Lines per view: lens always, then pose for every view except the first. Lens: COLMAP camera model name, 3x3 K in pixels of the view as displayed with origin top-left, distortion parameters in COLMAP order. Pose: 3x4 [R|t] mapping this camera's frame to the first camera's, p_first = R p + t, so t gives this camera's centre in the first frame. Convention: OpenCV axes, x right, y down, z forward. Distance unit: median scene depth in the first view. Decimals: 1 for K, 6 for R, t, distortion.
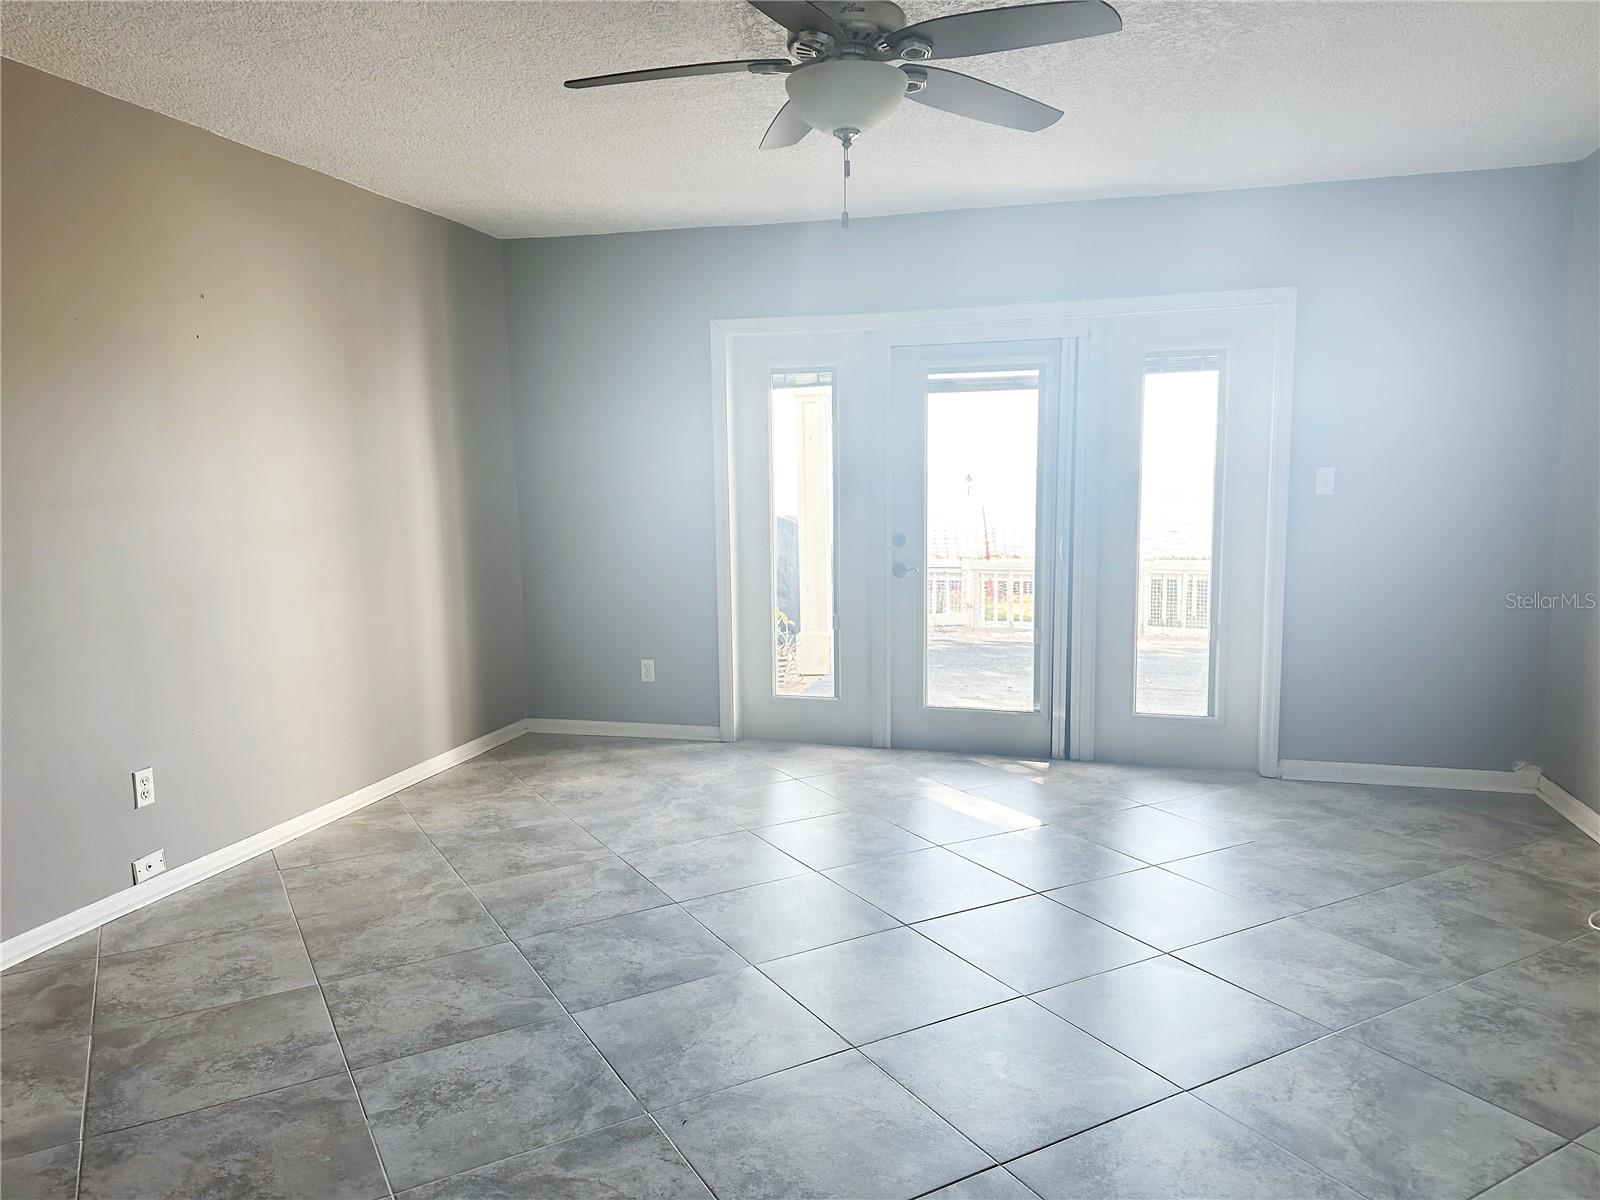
lens RADIAL K [[1122.9, 0, 790.4], [0, 1122.9, 599.8], [0, 0, 1]] dist [0.099123, -0.101530]
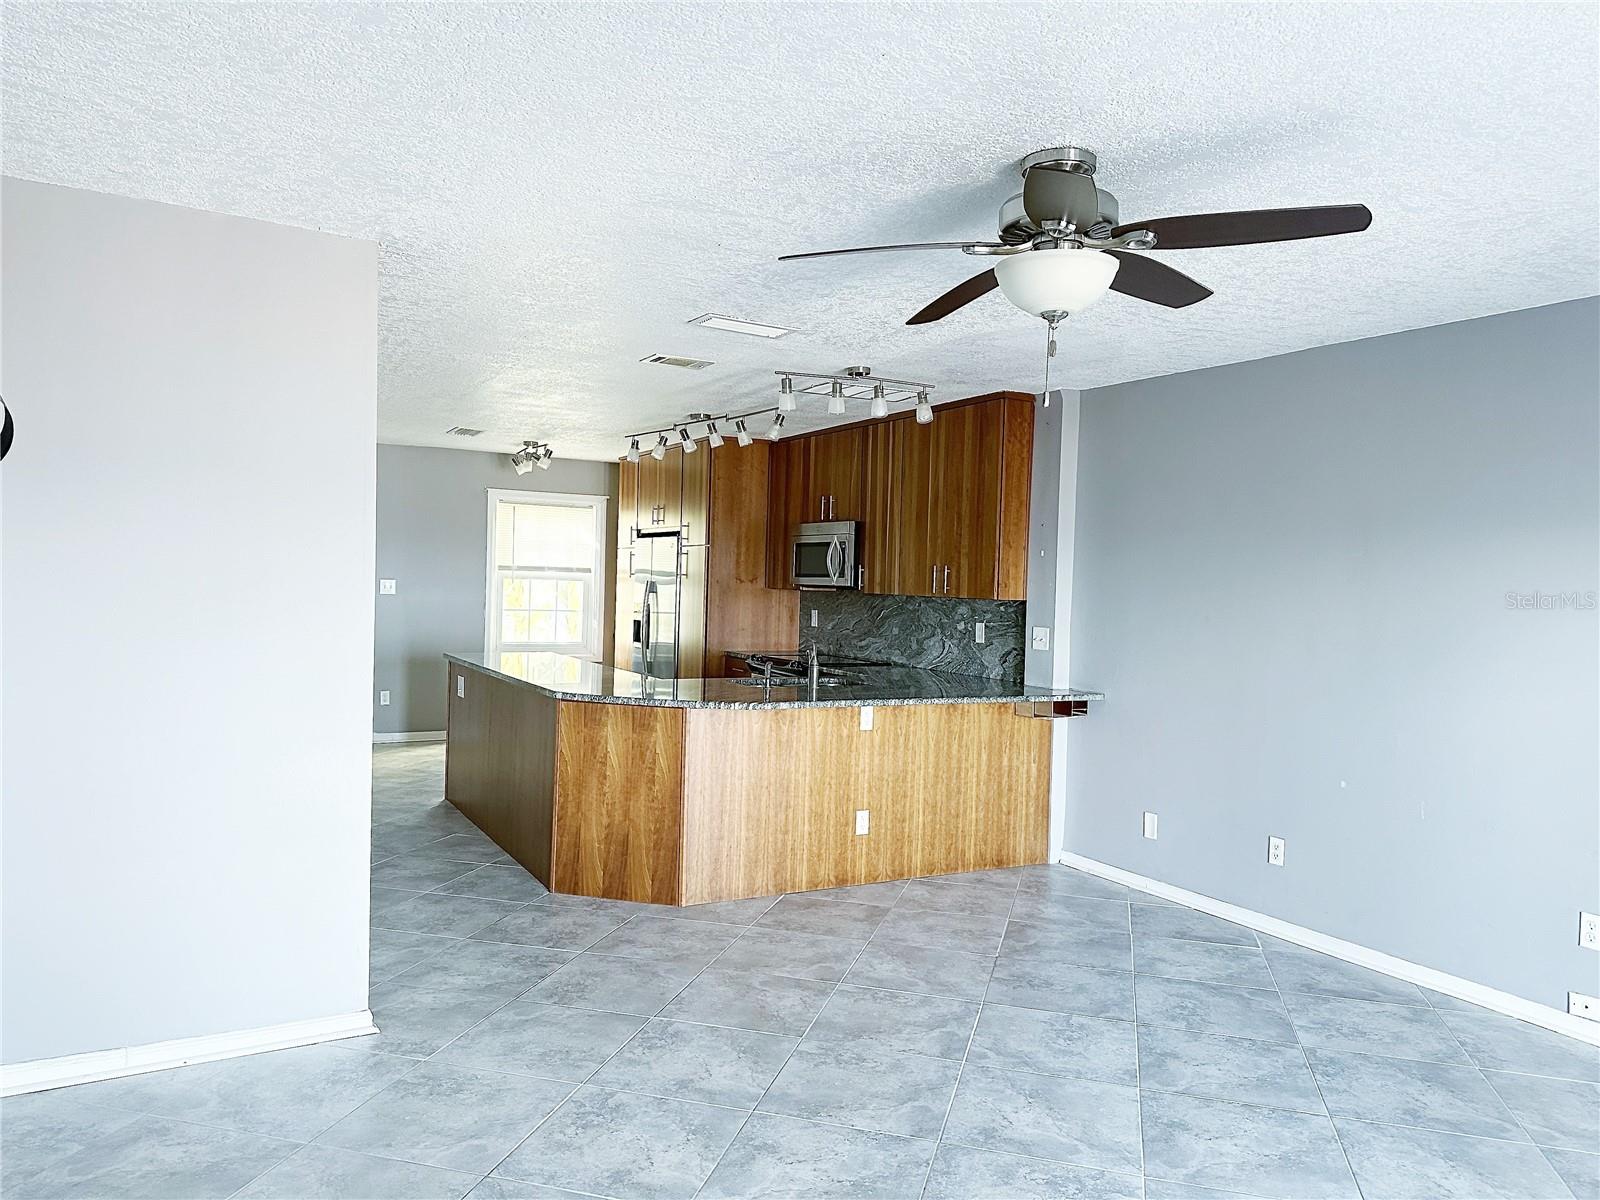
lens RADIAL K [[1126.3, 0, 800.8], [0, 1126.3, 591.4], [0, 0, 1]] dist [0.115275, -0.136238]
pose [[-0.707057, 0.004055, -0.707145, 0.556973], [-0.099514, 0.989462, 0.105175, -0.147099], [0.700120, 0.144736, -0.699202, 0.945569]]
